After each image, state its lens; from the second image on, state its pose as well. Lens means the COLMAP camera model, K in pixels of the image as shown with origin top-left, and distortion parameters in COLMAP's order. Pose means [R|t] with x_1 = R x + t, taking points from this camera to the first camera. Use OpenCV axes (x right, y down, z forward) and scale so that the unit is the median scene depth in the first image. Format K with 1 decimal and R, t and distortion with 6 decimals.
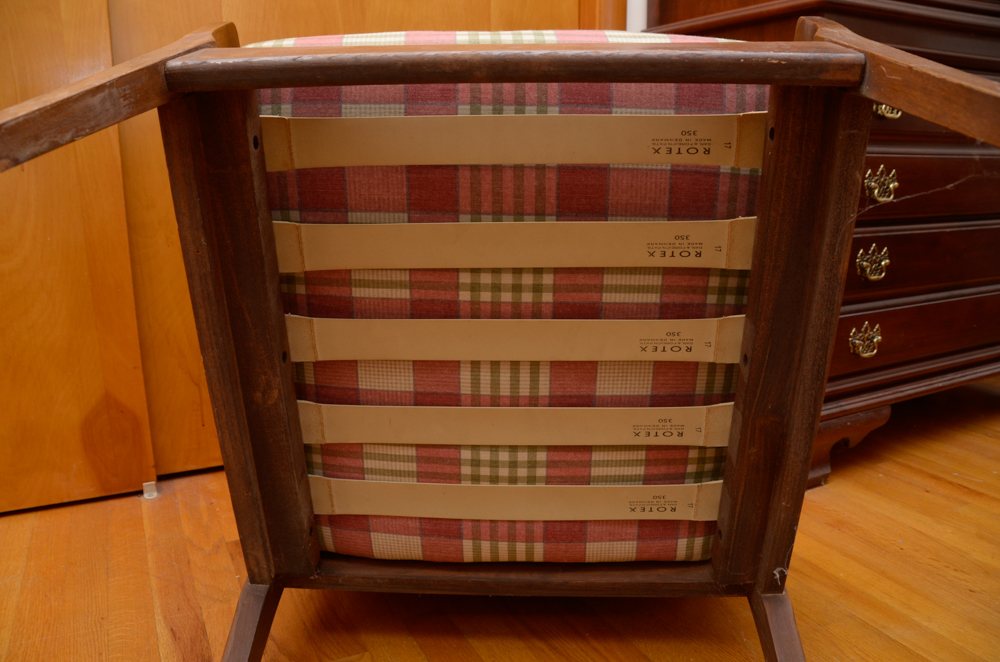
lens RADIAL K [[778.5, 0, 513.6], [0, 778.5, 350.7], [0, 0, 1]] dist [-0.144560, 0.052212]
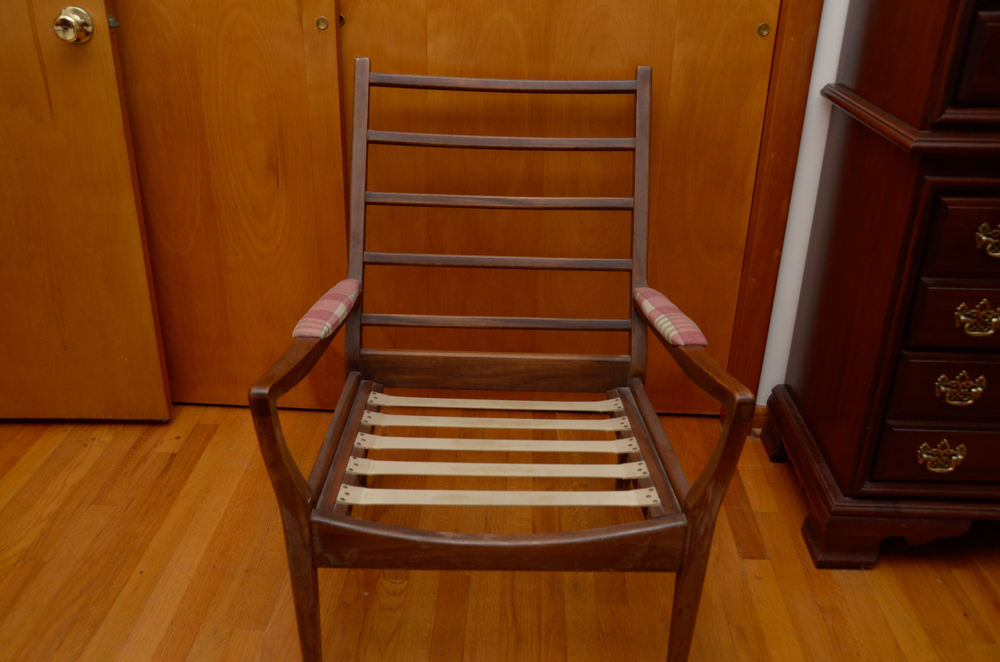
lens RADIAL K [[910.5, 0, 493.7], [0, 910.5, 361.0], [0, 0, 1]] dist [-0.041559, 0.000000]
pose [[0.869599, 0.239480, -0.431795, 0.445921], [-0.140791, 0.958465, 0.248038, -0.357650], [0.473261, -0.154901, 0.867196, -0.312632]]
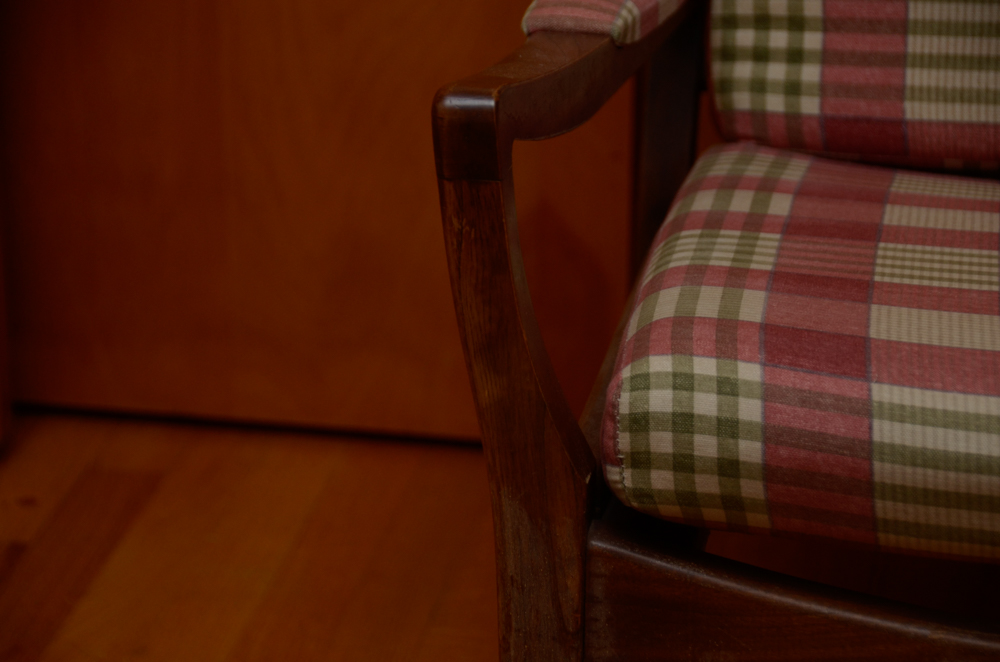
lens RADIAL K [[3463.5, 0, 497.7], [0, 3463.5, 365.6], [0, 0, 1]] dist [0.897441, 0.000000]
pose [[0.792568, 0.232475, -0.563730, 0.517611], [-0.154832, 0.970900, 0.182704, -0.194747], [0.589799, -0.057522, 0.805499, -0.544356]]
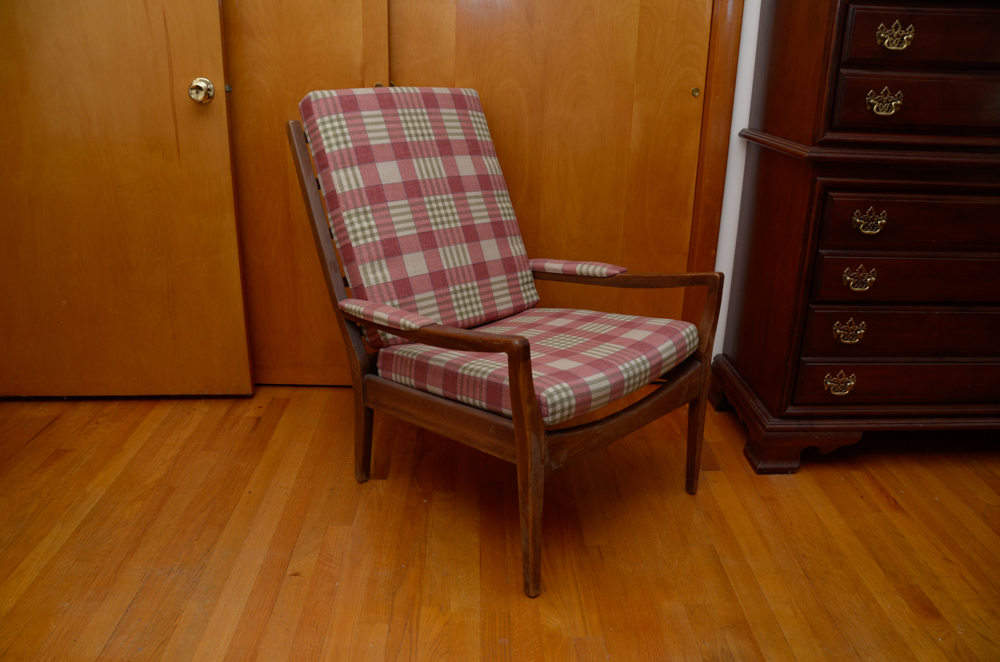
lens RADIAL K [[778.5, 0, 494.6], [0, 778.5, 351.7], [0, 0, 1]] dist [-0.144560, 0.052212]
pose [[0.897993, 0.180744, -0.401173, 0.454412], [-0.127099, 0.979423, 0.156767, -0.214430], [0.421253, -0.089787, 0.902488, -0.544847]]
